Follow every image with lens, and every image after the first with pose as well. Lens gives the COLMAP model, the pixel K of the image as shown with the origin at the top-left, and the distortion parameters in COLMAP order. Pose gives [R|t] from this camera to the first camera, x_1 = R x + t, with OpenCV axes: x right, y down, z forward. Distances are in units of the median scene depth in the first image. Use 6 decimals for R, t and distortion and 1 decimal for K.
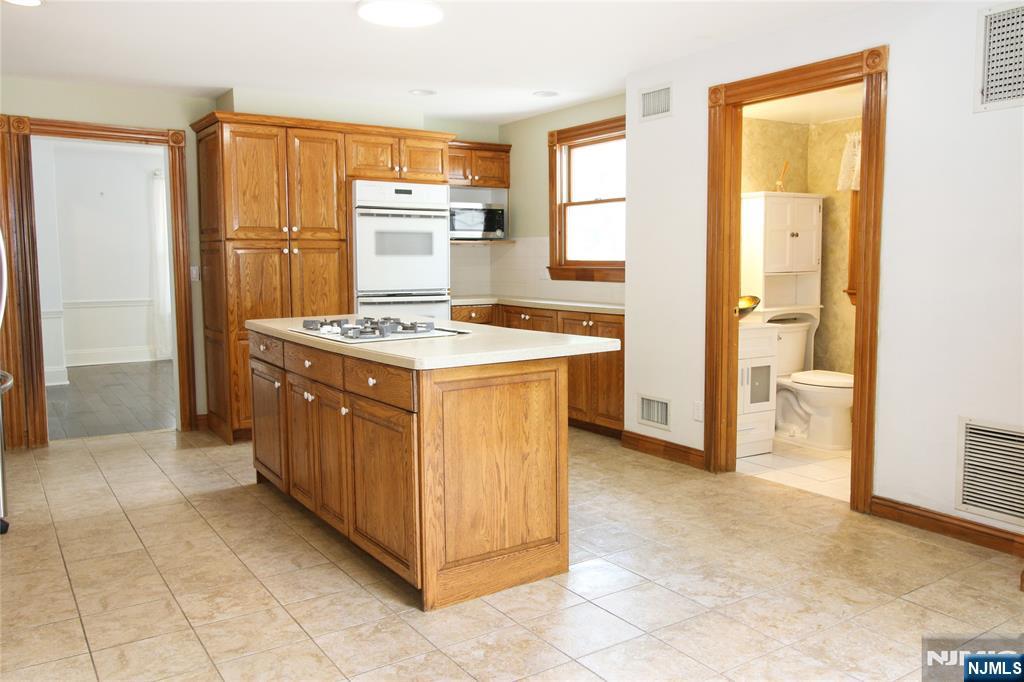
lens RADIAL K [[803.2, 0, 510.3], [0, 803.2, 334.9], [0, 0, 1]] dist [0.013021, -0.003188]
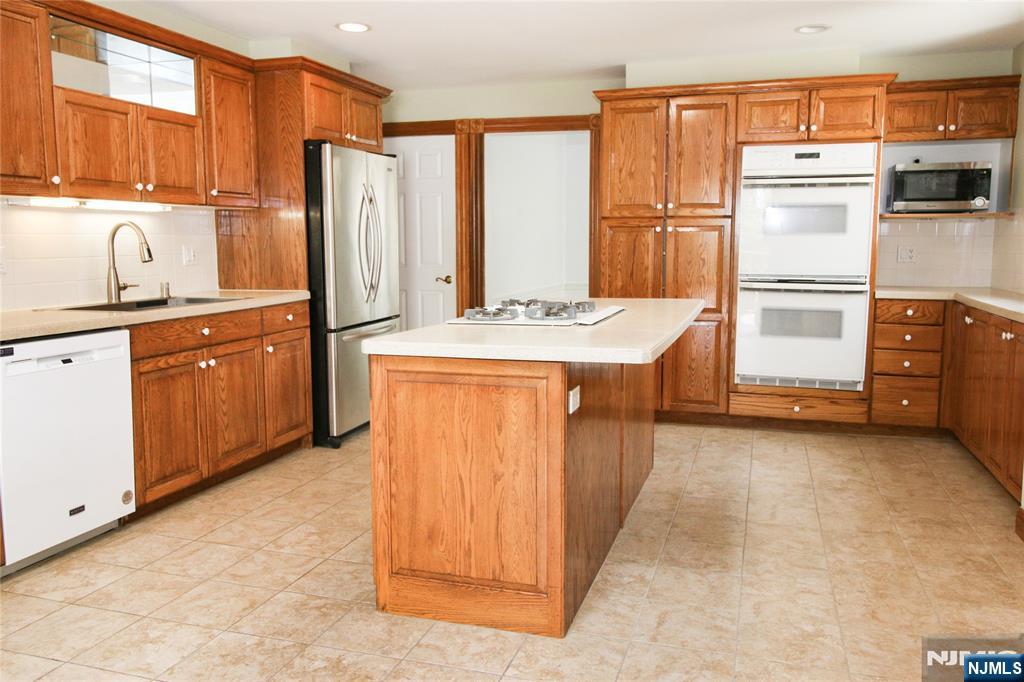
lens RADIAL K [[803.2, 0, 507.4], [0, 803.2, 334.6], [0, 0, 1]] dist [0.013021, -0.003188]
pose [[0.624295, 0.095221, -0.775363, 0.501671], [-0.077410, 0.995199, 0.059891, -0.033157], [0.777344, 0.022632, 0.628669, 0.377777]]
